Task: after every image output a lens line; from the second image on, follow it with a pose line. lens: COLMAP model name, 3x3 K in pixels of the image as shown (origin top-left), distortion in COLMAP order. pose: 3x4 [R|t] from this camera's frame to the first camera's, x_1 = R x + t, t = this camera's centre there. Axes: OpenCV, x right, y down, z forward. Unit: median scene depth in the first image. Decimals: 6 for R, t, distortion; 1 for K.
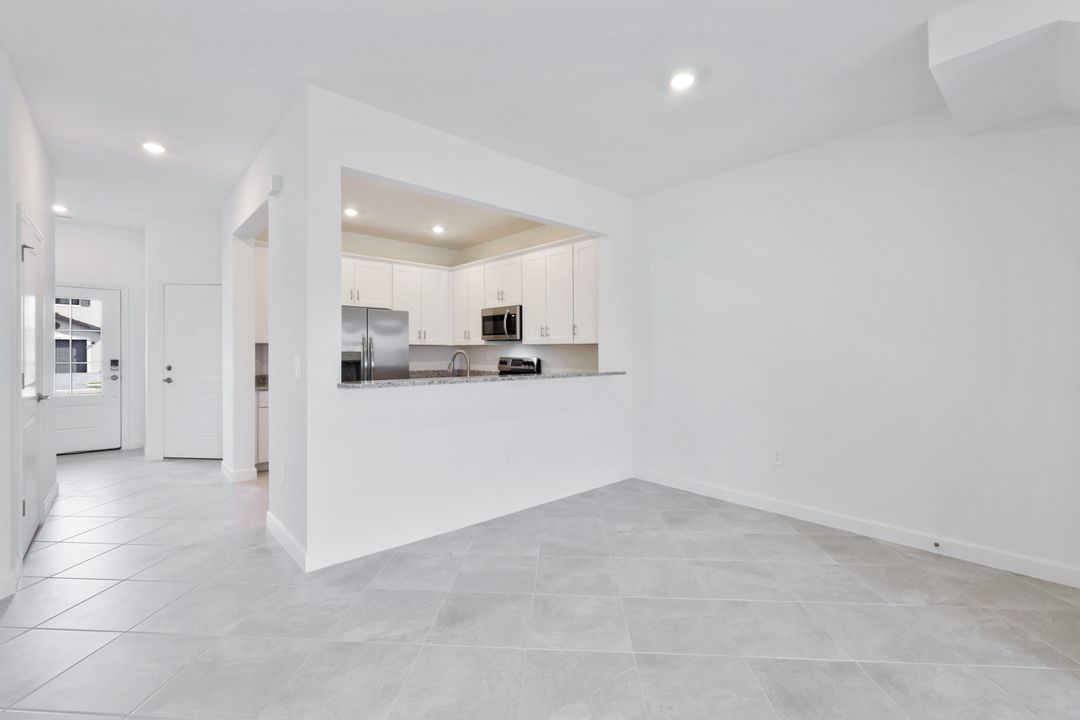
lens RADIAL K [[455.7, 0, 539.0], [0, 455.7, 355.9], [0, 0, 1]] dist [0.000194, 0.000040]
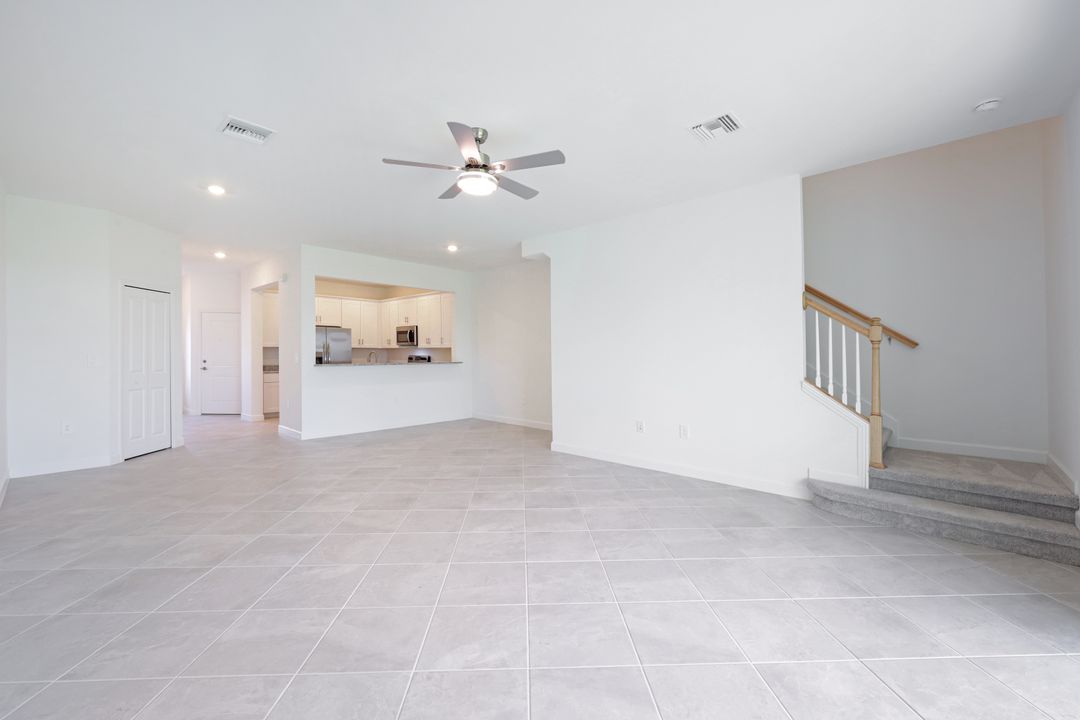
lens RADIAL K [[436.0, 0, 545.6], [0, 436.0, 369.7], [0, 0, 1]] dist [0.000765, 0.000049]
pose [[0.994443, -0.003588, 0.105214, 0.279867], [0.000590, 0.999593, 0.028513, 0.011592], [-0.105274, -0.028293, 0.994041, -0.745089]]
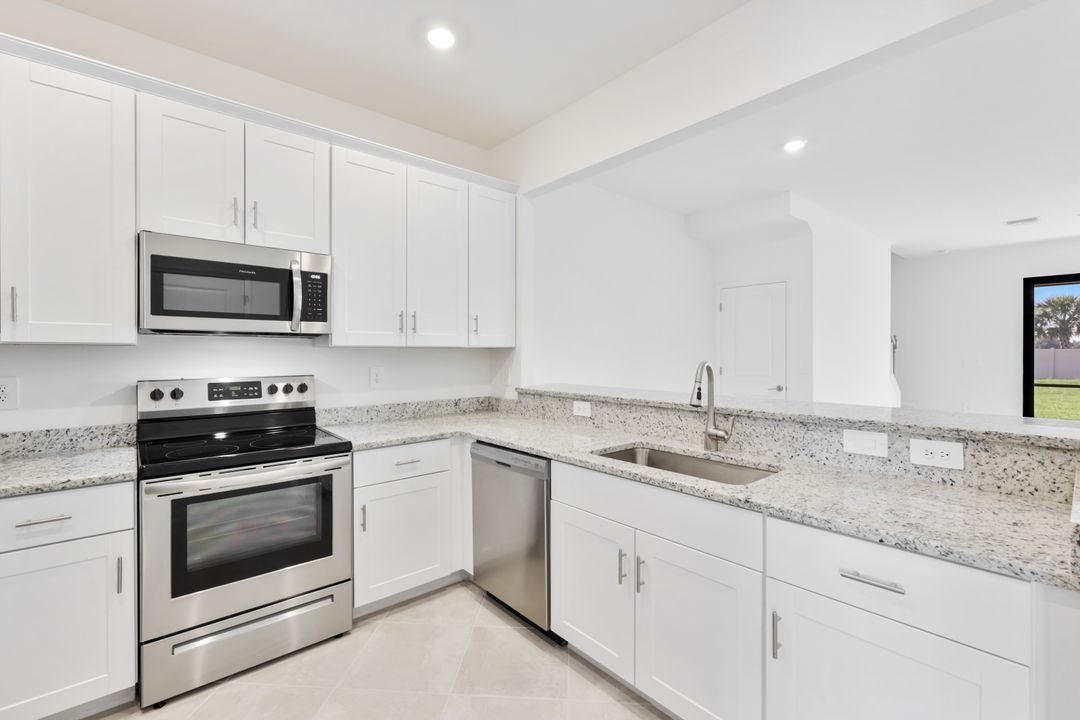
lens RADIAL K [[471.9, 0, 535.1], [0, 471.9, 356.6], [0, 0, 1]] dist [0.000109, -0.000004]
pose [[0.020474, -0.009182, 0.999748, -0.494082], [0.014564, 0.999854, 0.008885, -0.015617], [-0.999684, 0.014379, 0.020605, 0.798886]]
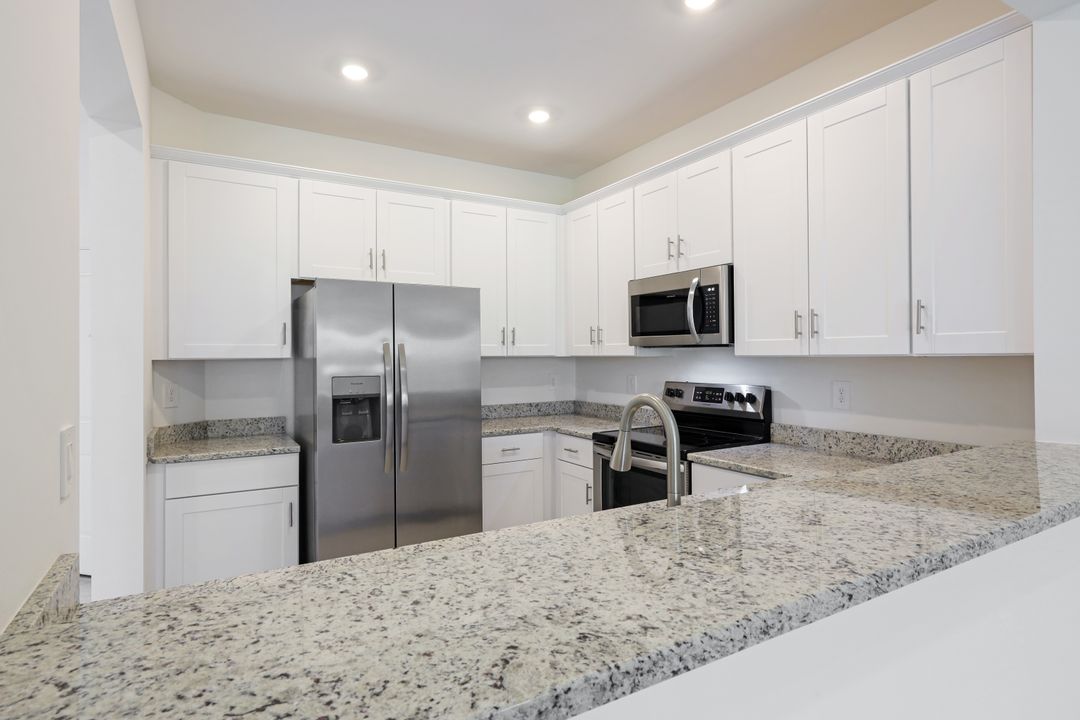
lens RADIAL K [[565.6, 0, 540.0], [0, 565.6, 360.0], [0, 0, 1]] dist [0.003316, 0.000149]
pose [[0.979698, -0.007123, -0.200353, -0.109095], [0.006209, 0.999967, -0.005191, -0.019505], [0.200383, 0.003842, 0.979710, 0.445149]]
